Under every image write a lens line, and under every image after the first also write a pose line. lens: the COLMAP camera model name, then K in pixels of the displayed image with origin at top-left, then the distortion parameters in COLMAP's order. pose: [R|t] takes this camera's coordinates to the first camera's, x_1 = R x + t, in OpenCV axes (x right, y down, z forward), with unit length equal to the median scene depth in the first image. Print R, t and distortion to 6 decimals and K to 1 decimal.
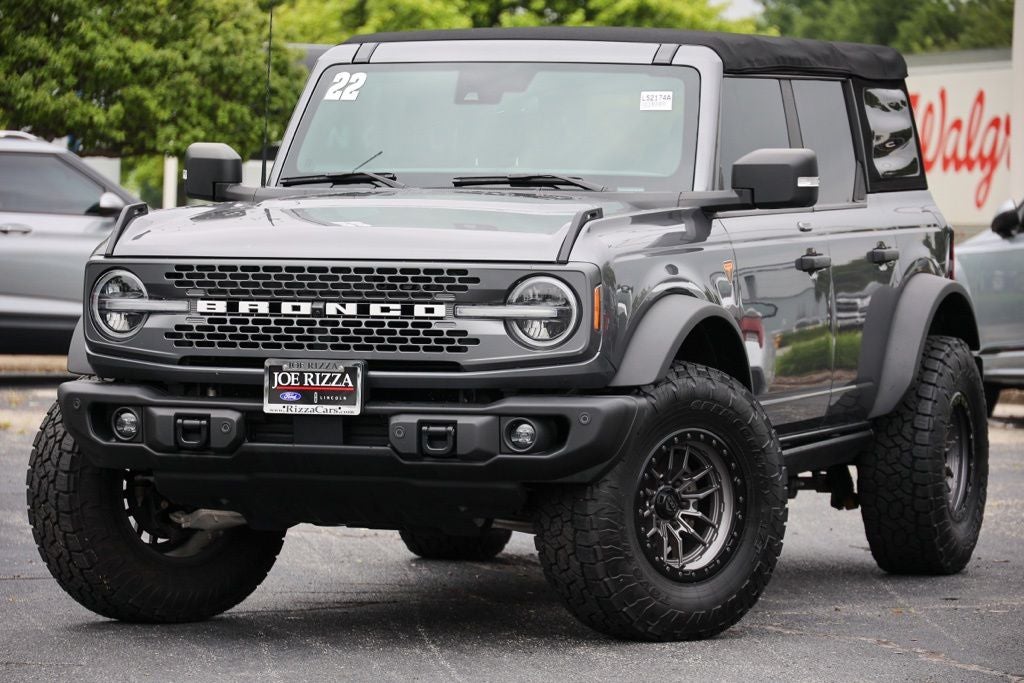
lens RADIAL K [[5143.4, 0, 602.9], [0, 5143.4, 194.4], [0, 0, 1]] dist [0.137572, -10.787491]
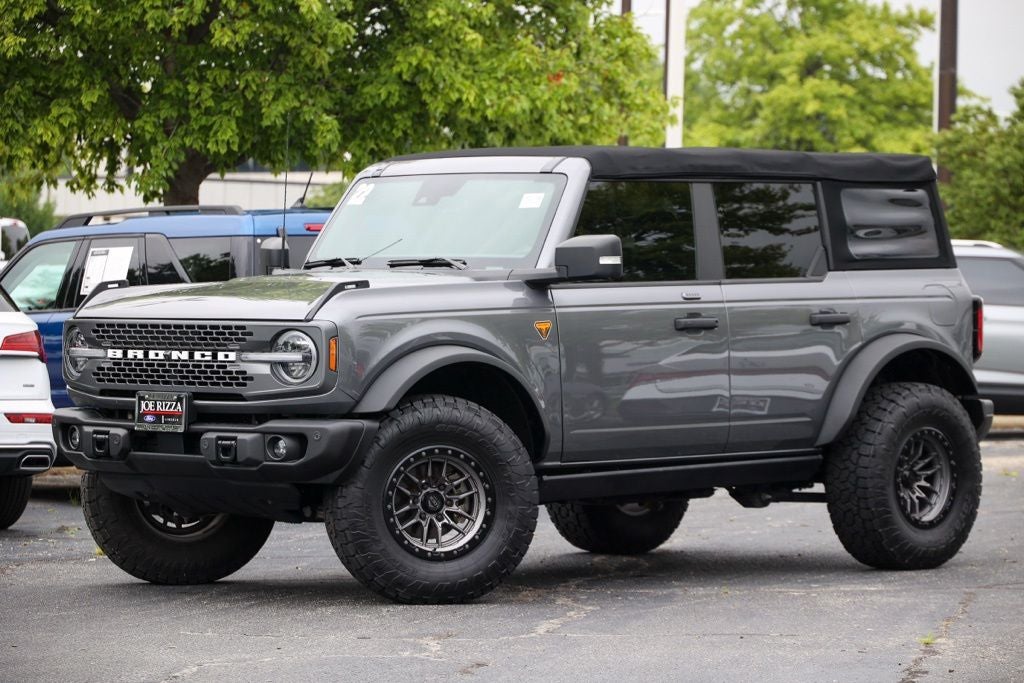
lens RADIAL K [[4171.8, 0, 662.8], [0, 4171.8, 340.5], [0, 0, 1]] dist [-0.178748, -9.296764]
pose [[0.916004, -0.001236, -0.401167, 0.510957], [0.005077, 0.999951, 0.008510, 0.009543], [0.401137, -0.009831, 0.915965, 0.035584]]
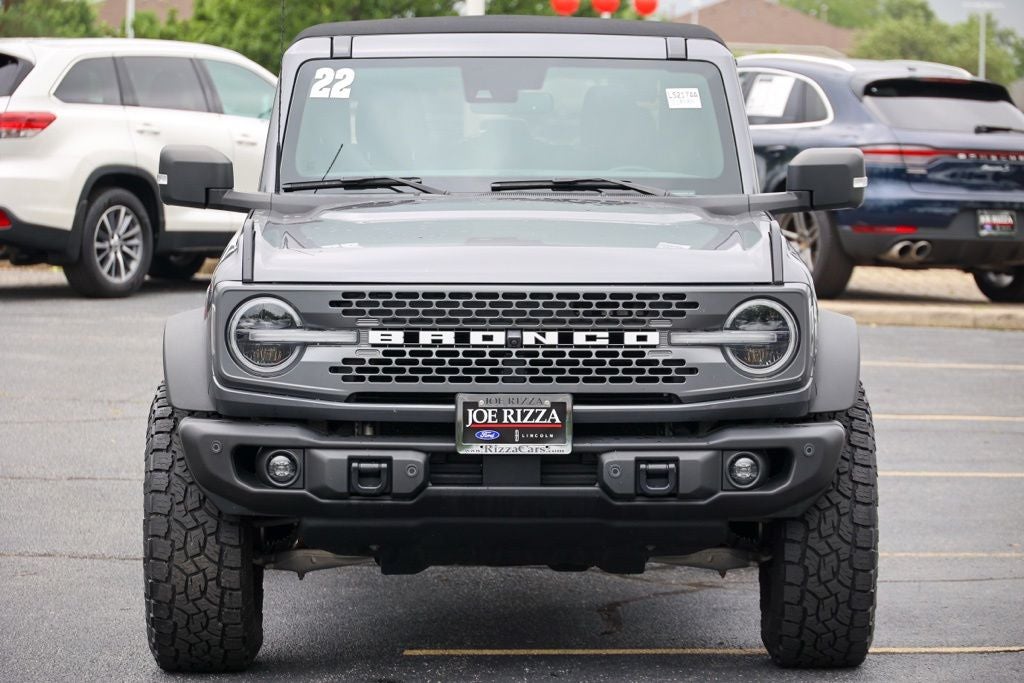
lens RADIAL K [[4171.8, 0, 662.8], [0, 4171.8, 340.5], [0, 0, 1]] dist [-0.178748, -9.296764]
pose [[0.934438, -0.026746, 0.355120, -0.293381], [0.005026, 0.998067, 0.061944, -0.023130], [-0.356090, -0.056098, 0.932766, 0.299026]]
